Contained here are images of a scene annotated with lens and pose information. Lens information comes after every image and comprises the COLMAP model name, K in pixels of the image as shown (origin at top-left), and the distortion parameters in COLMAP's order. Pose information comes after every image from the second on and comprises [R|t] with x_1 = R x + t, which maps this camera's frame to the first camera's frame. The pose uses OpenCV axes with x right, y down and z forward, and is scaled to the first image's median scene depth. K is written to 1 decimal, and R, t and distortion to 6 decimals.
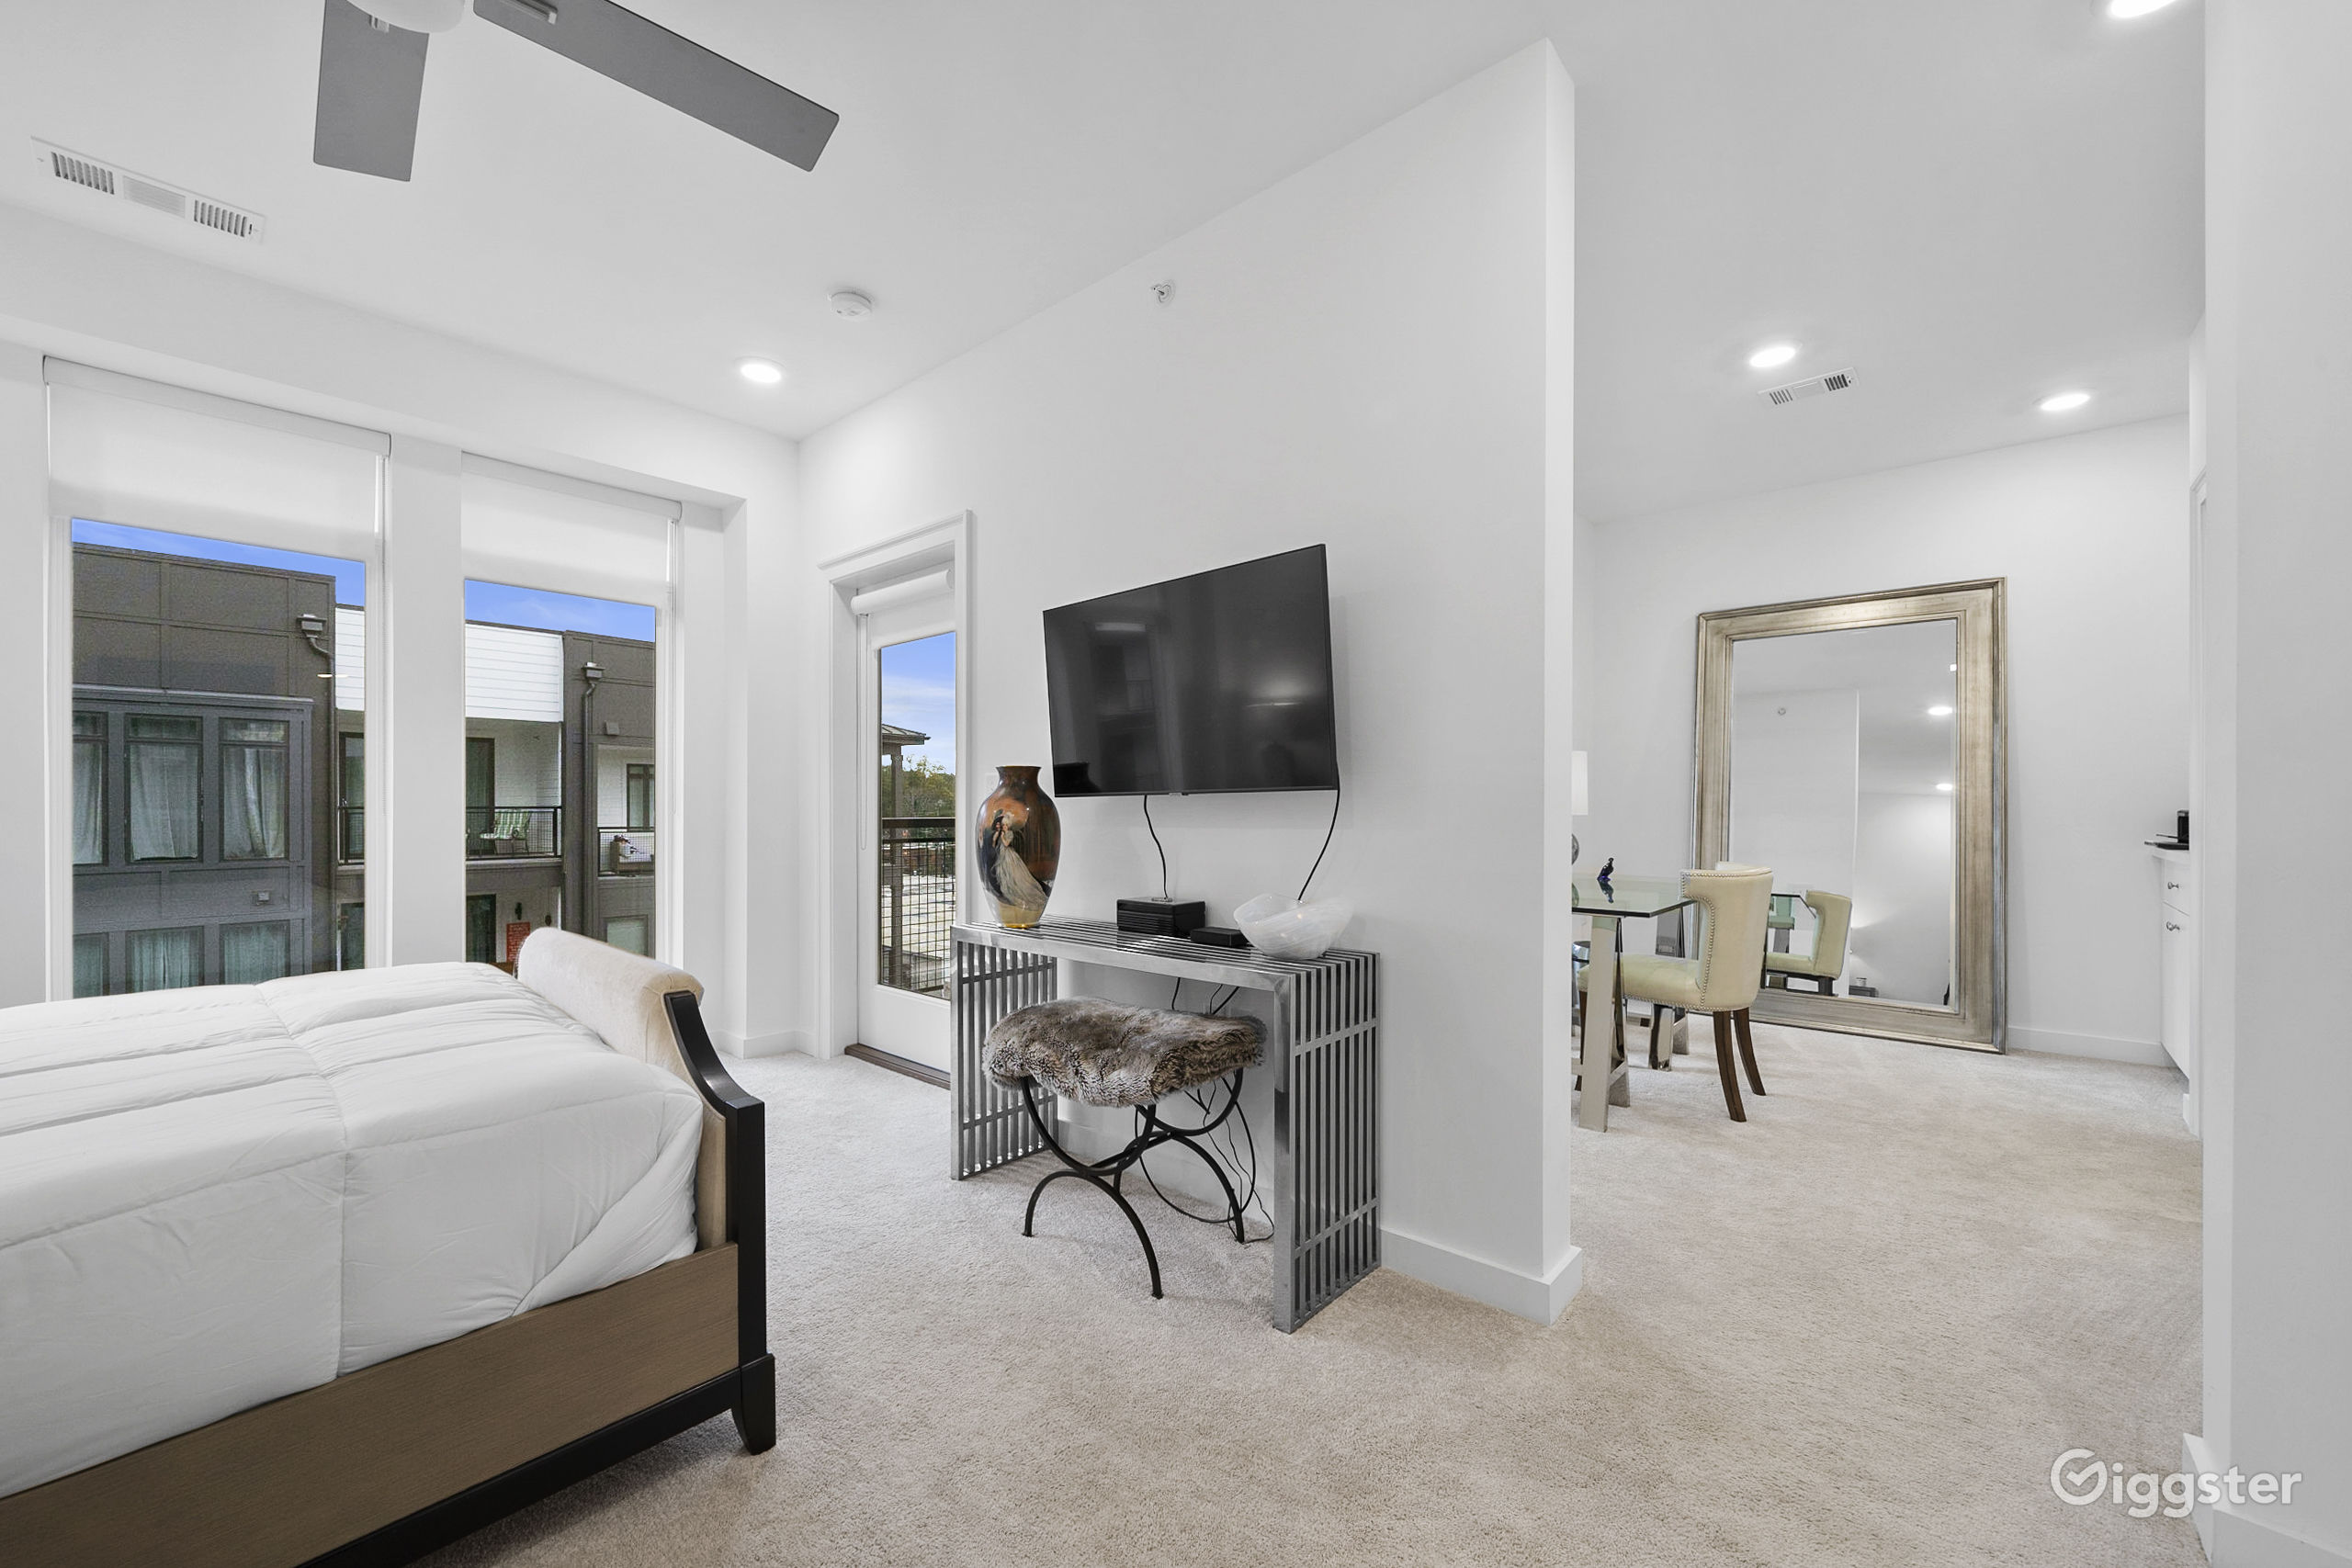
lens RADIAL K [[903.9, 0, 1172.3], [0, 903.9, 806.2], [0, 0, 1]] dist [0.004727, 0.000097]
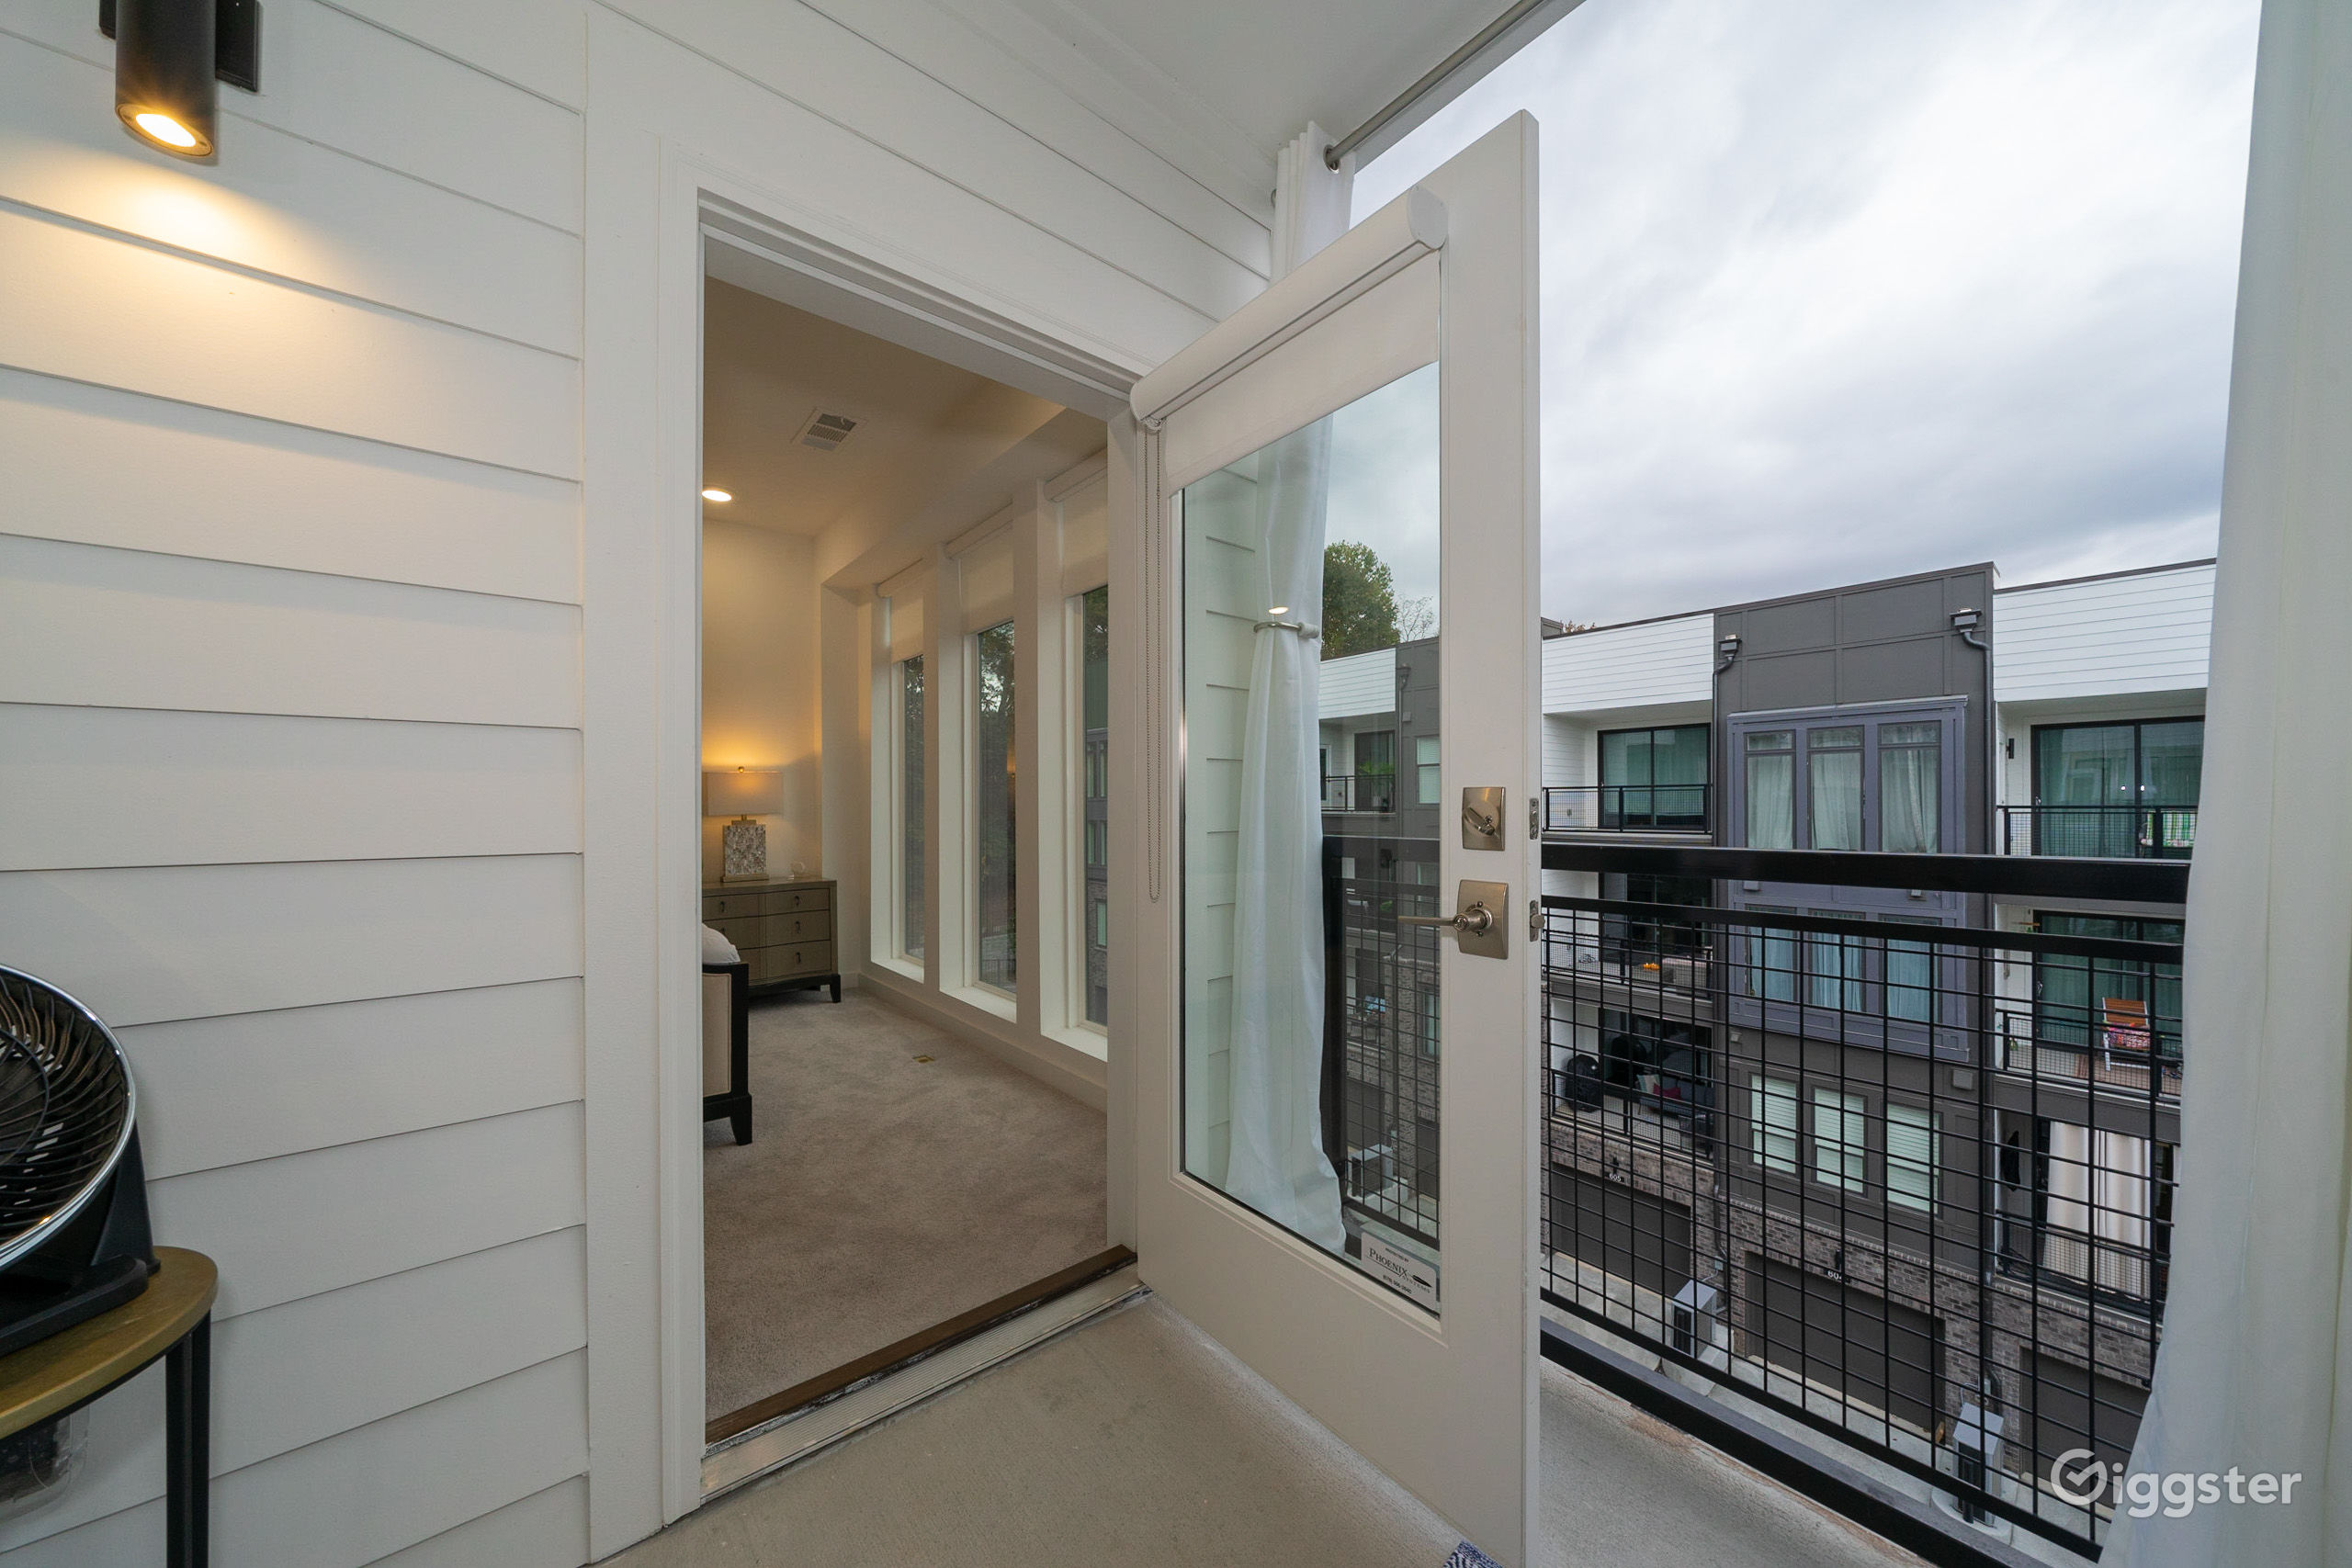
lens RADIAL K [[801.0, 0, 1177.1], [0, 801.0, 795.8], [0, 0, 1]] dist [-0.003131, -0.000076]
pose [[-0.149282, -0.009938, -0.988745, 0.025245], [0.000104, 0.999949, -0.010066, -0.002170], [0.988795, -0.001605, -0.149273, 0.332163]]
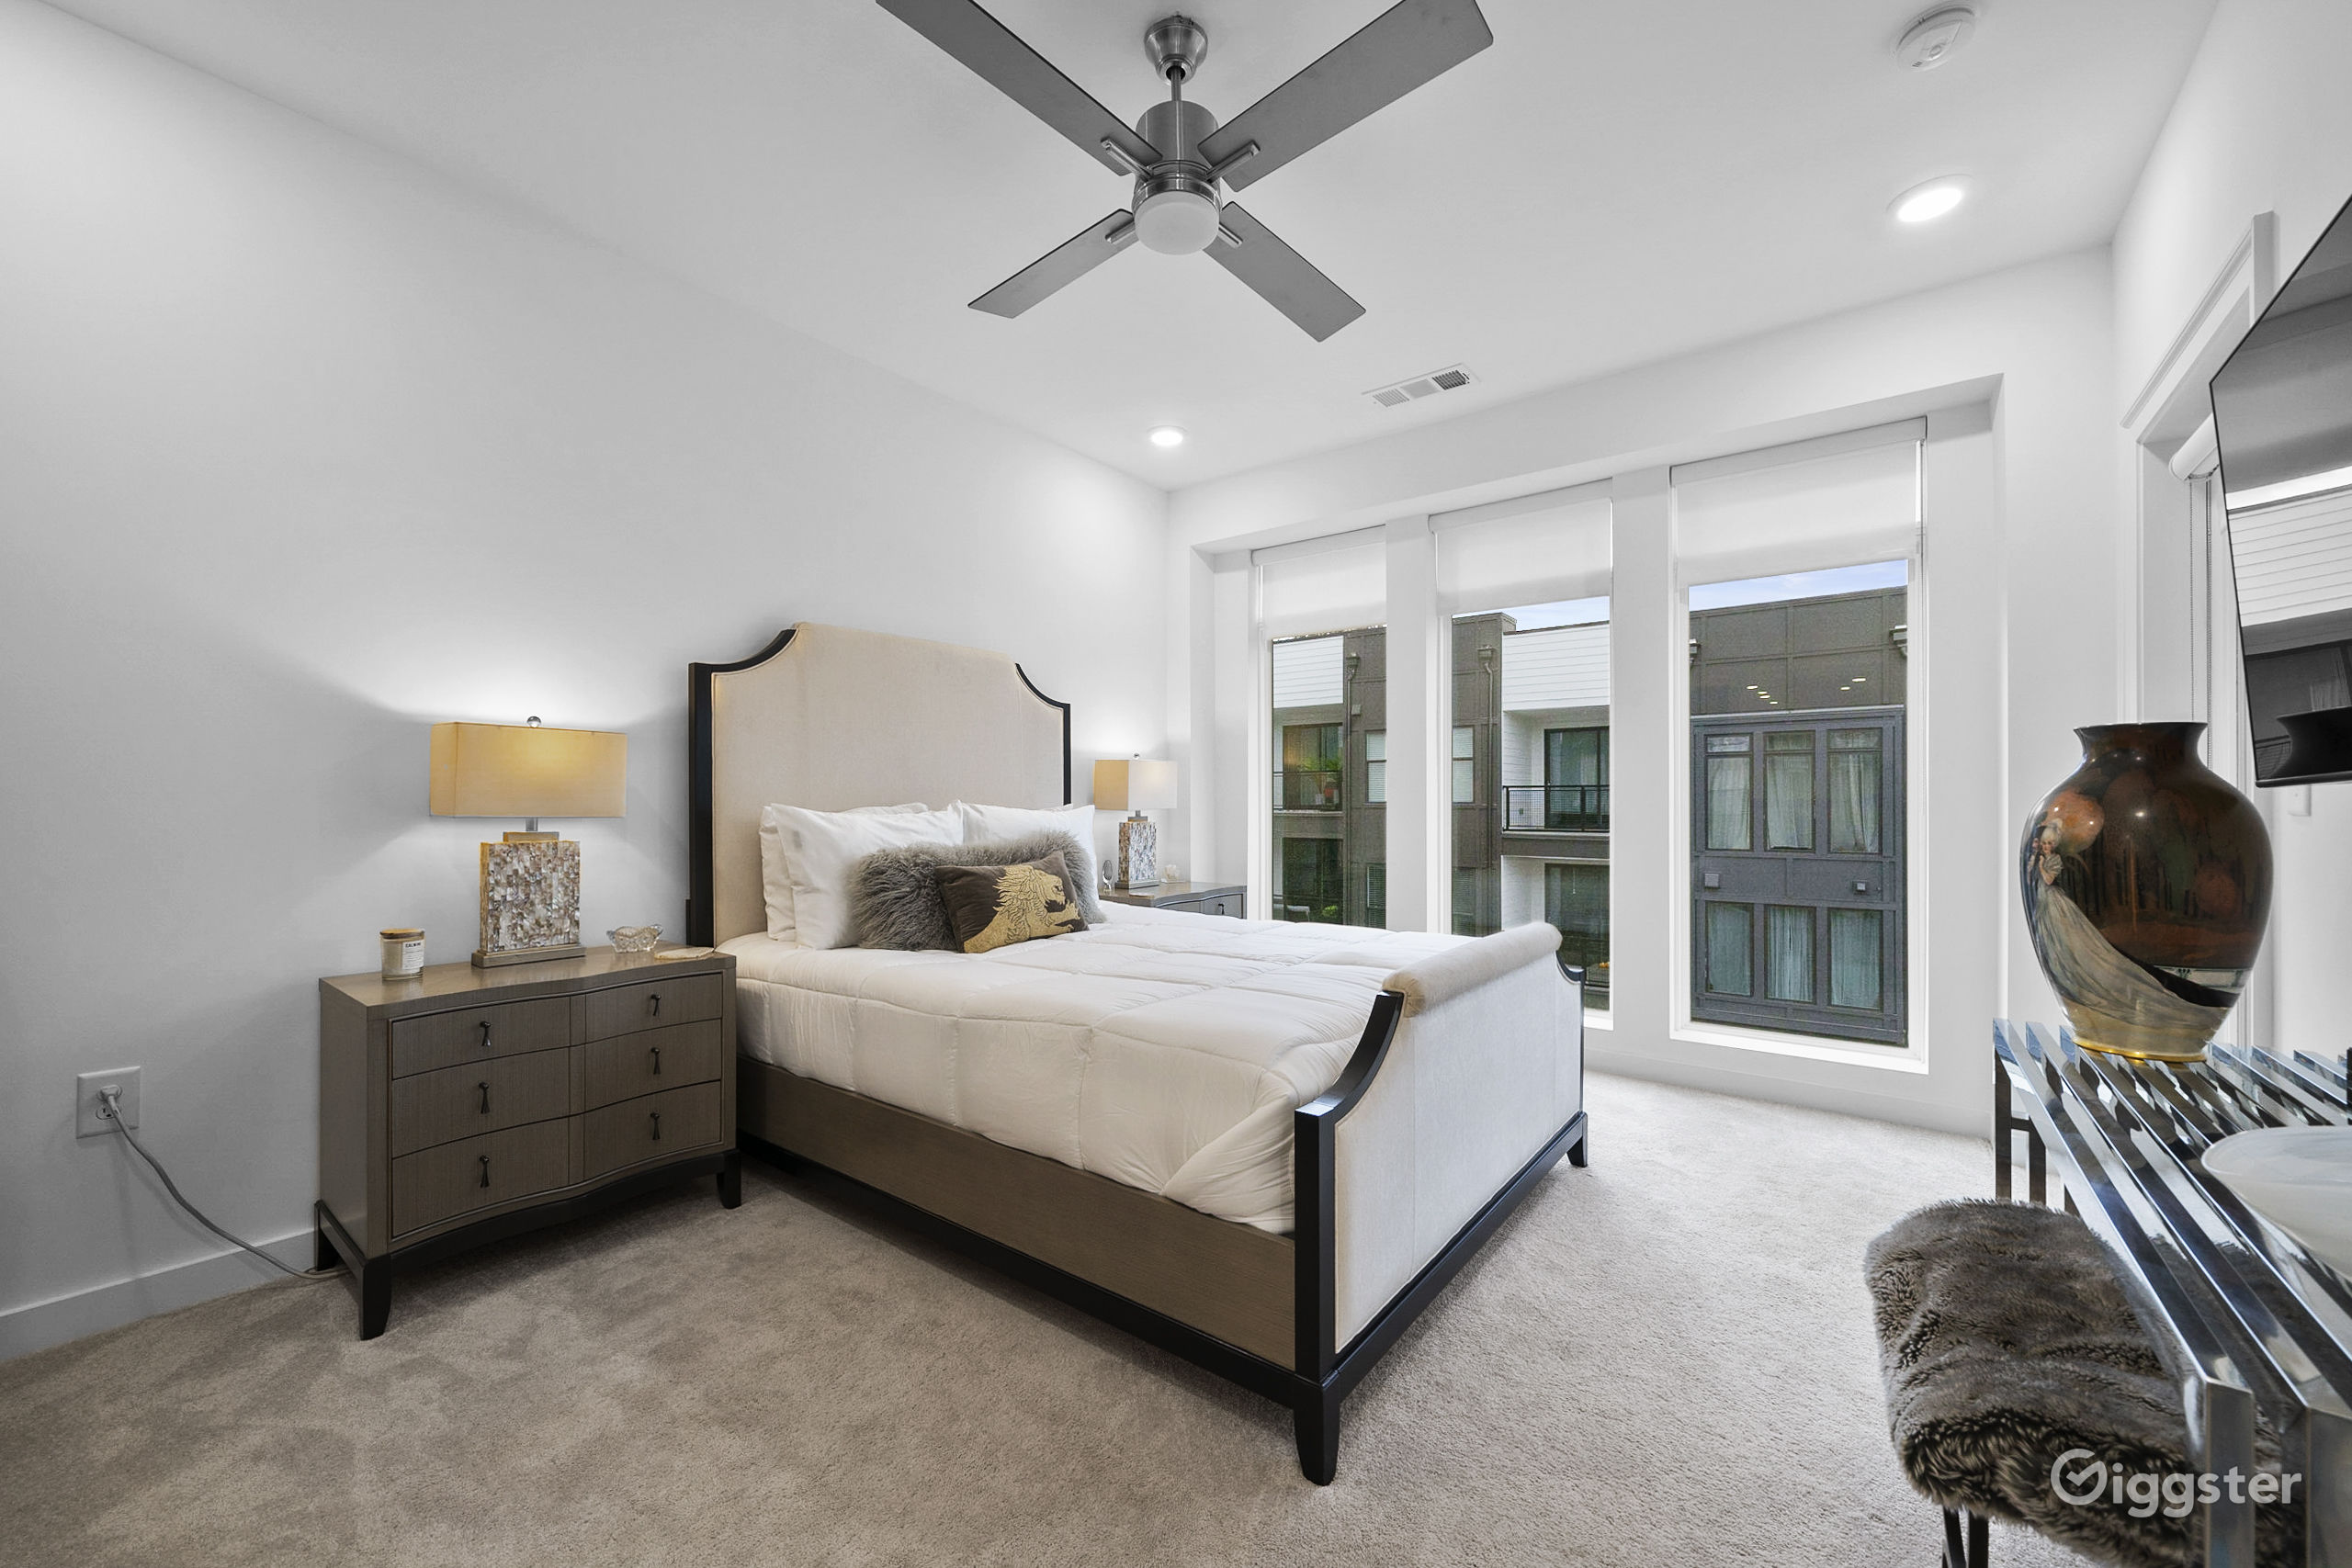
lens RADIAL K [[903.9, 0, 1171.8], [0, 903.9, 798.0], [0, 0, 1]] dist [0.004727, 0.000097]
pose [[0.081387, -0.004559, -0.996672, 0.044743], [-0.004459, 0.999978, -0.004939, -0.000015], [0.996673, 0.004846, 0.081365, 0.071635]]
